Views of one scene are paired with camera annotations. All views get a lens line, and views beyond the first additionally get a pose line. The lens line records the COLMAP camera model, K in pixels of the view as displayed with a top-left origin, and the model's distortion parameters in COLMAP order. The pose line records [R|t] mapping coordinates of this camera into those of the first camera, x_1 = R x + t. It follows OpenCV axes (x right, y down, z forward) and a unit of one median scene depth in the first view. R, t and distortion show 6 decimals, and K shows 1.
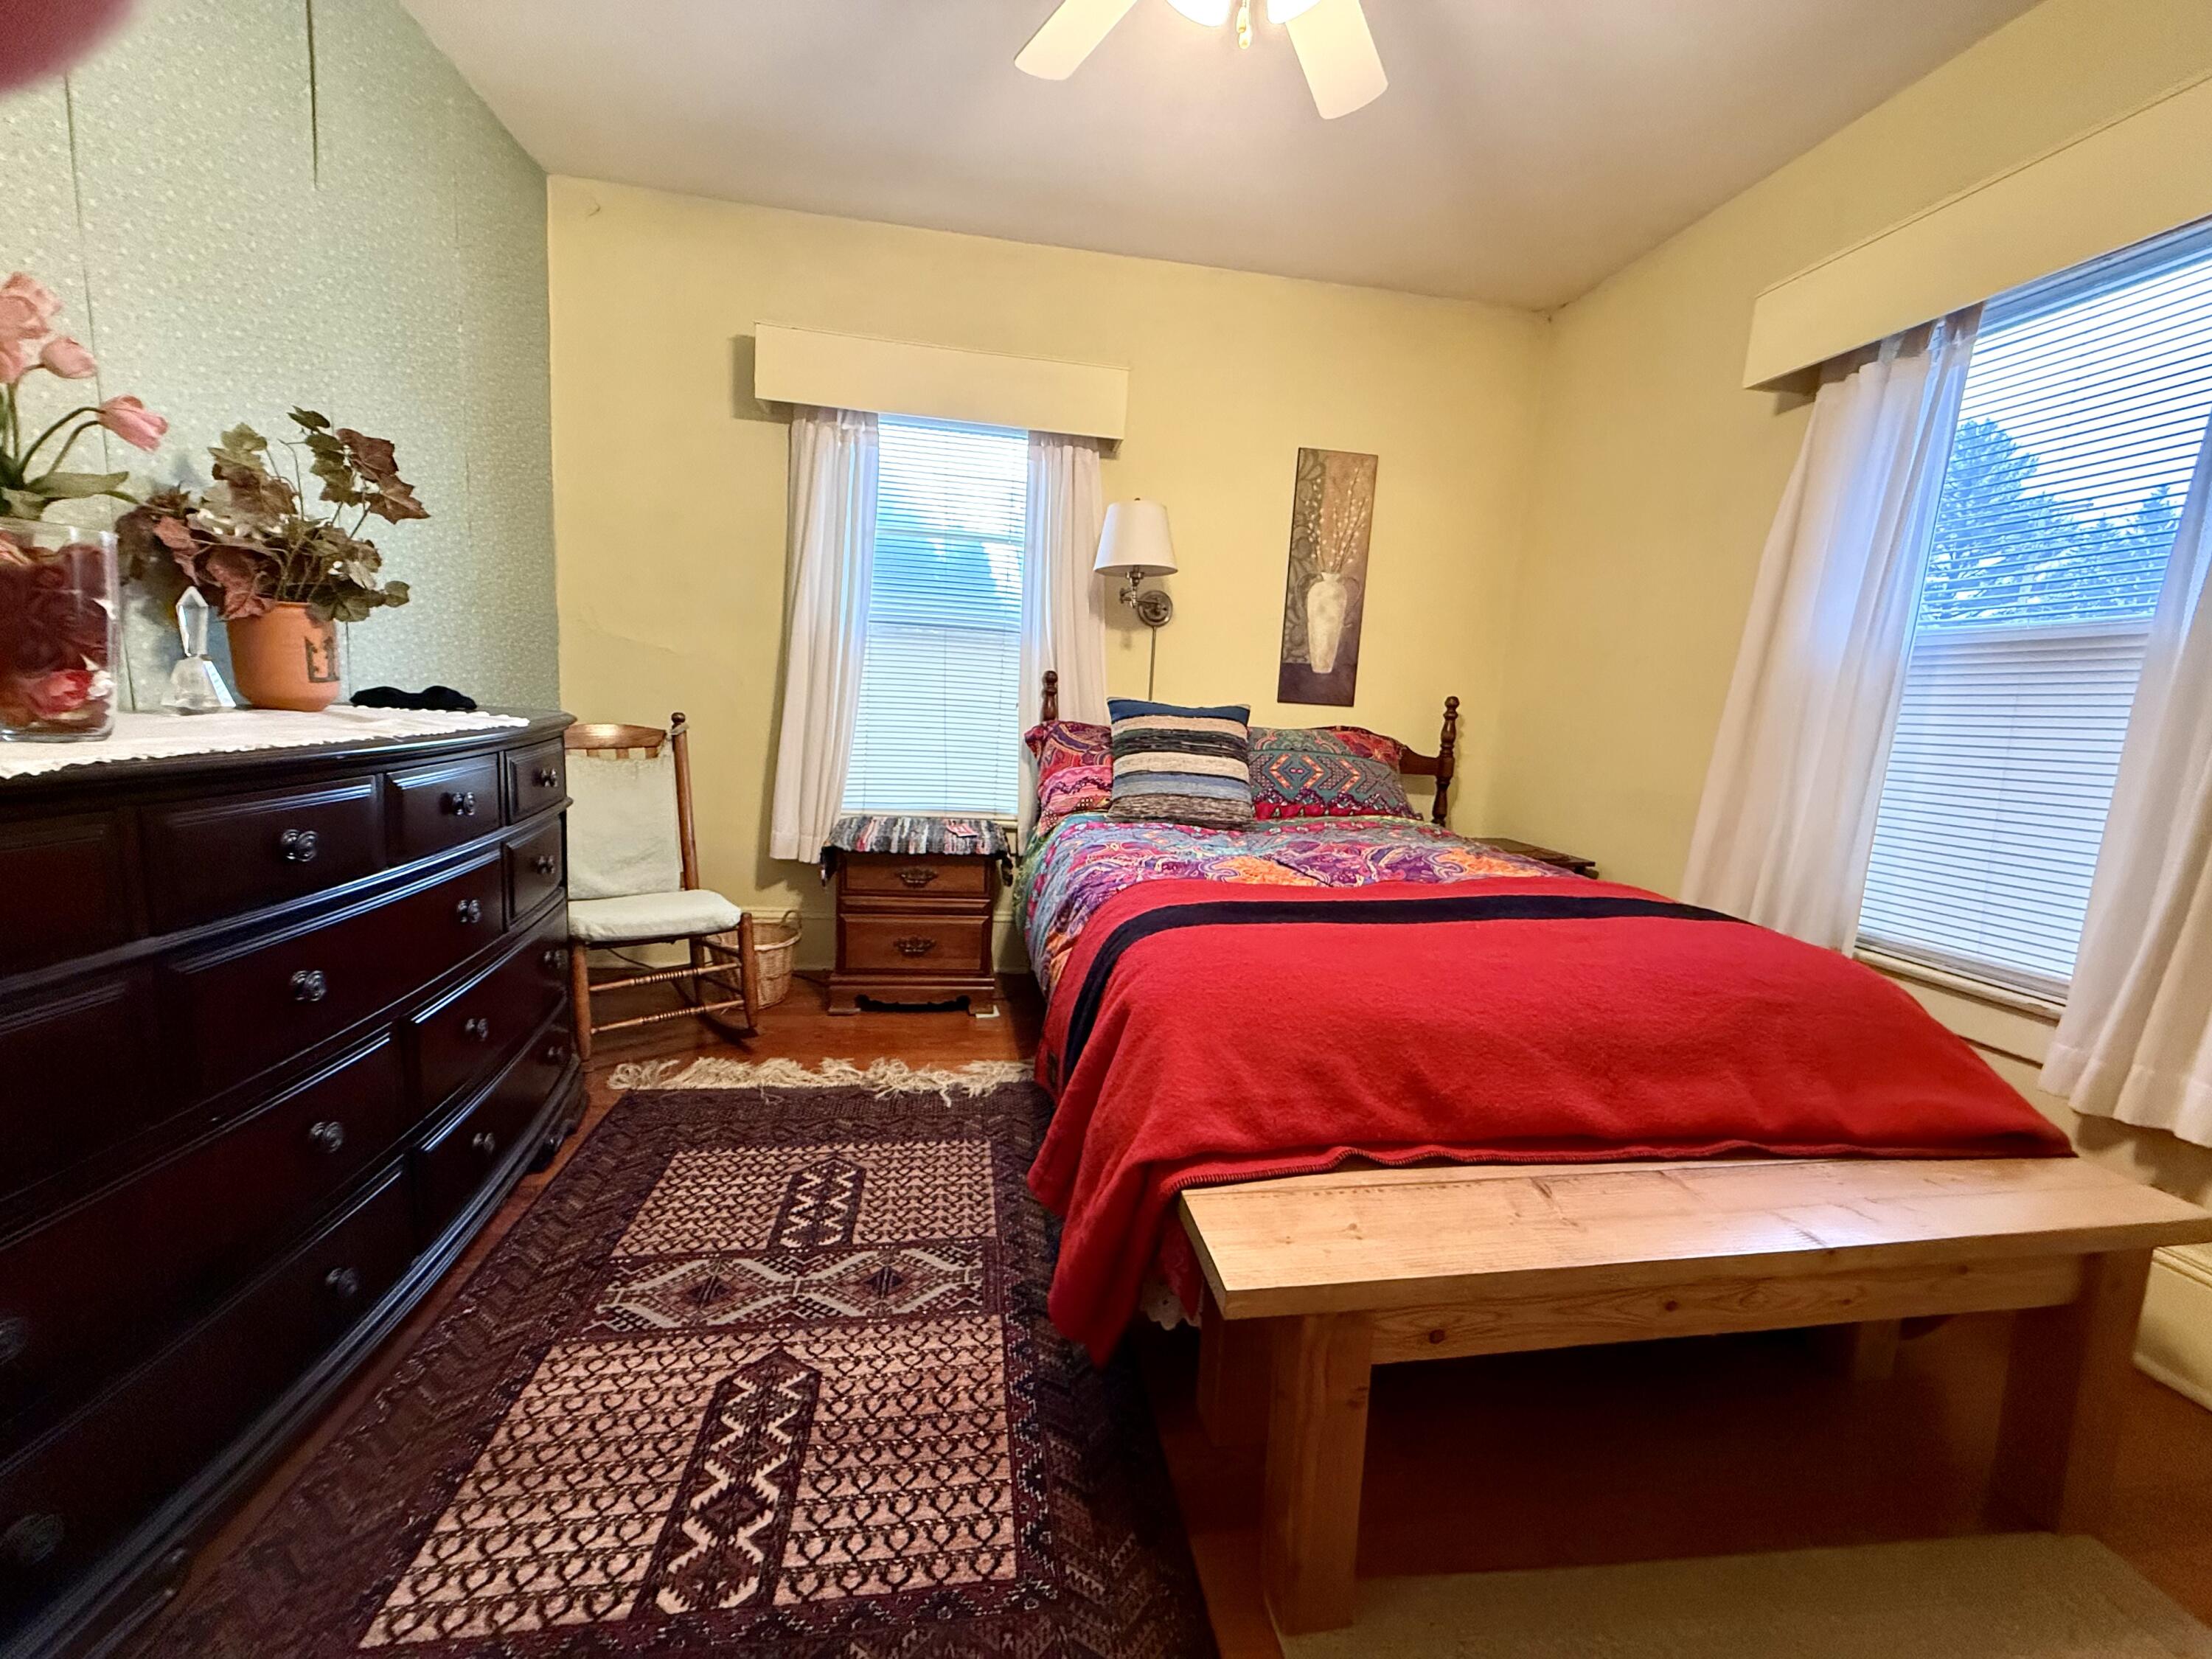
lens RADIAL K [[885.0, 0, 1104.0], [0, 885.0, 834.2], [0, 0, 1]] dist [-0.001978, 0.000738]
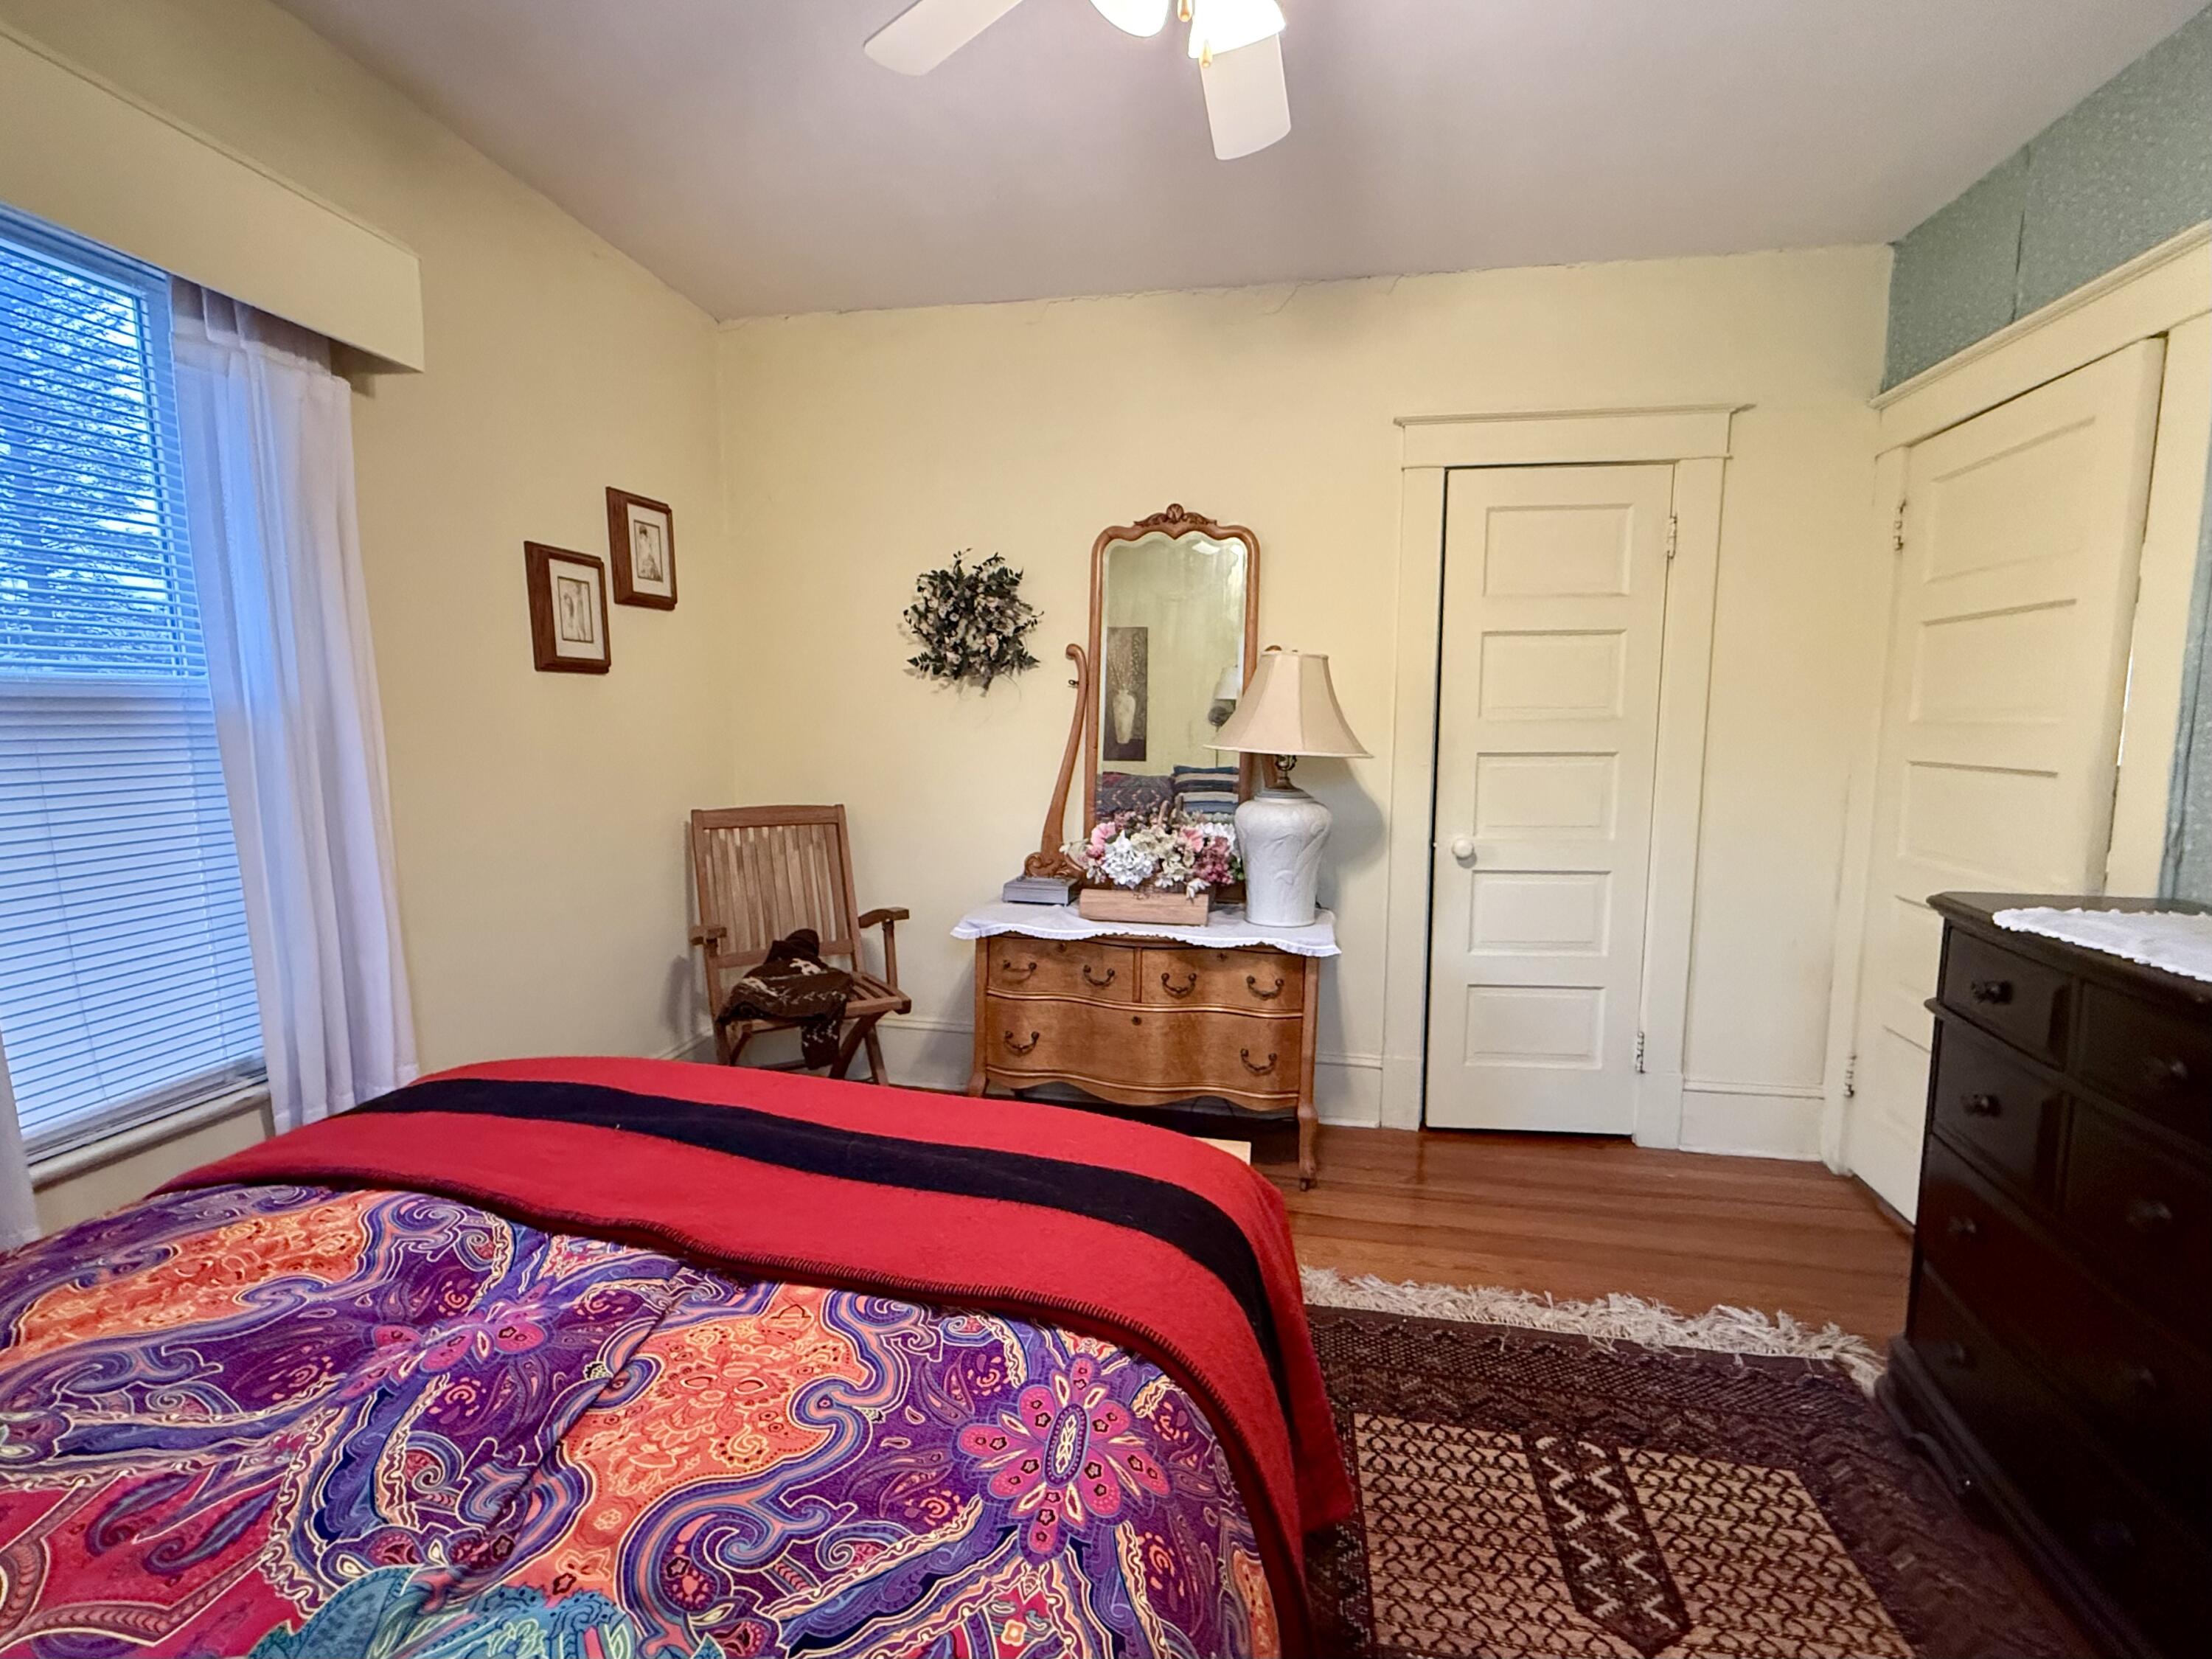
lens RADIAL K [[885.0, 0, 1117.0], [0, 885.0, 822.5], [0, 0, 1]] dist [-0.001978, 0.000738]
pose [[-0.936673, -0.096489, 0.336652, -0.116926], [-0.001917, 0.962693, 0.270588, -0.465128], [-0.350201, 0.252807, -0.901913, 2.000073]]
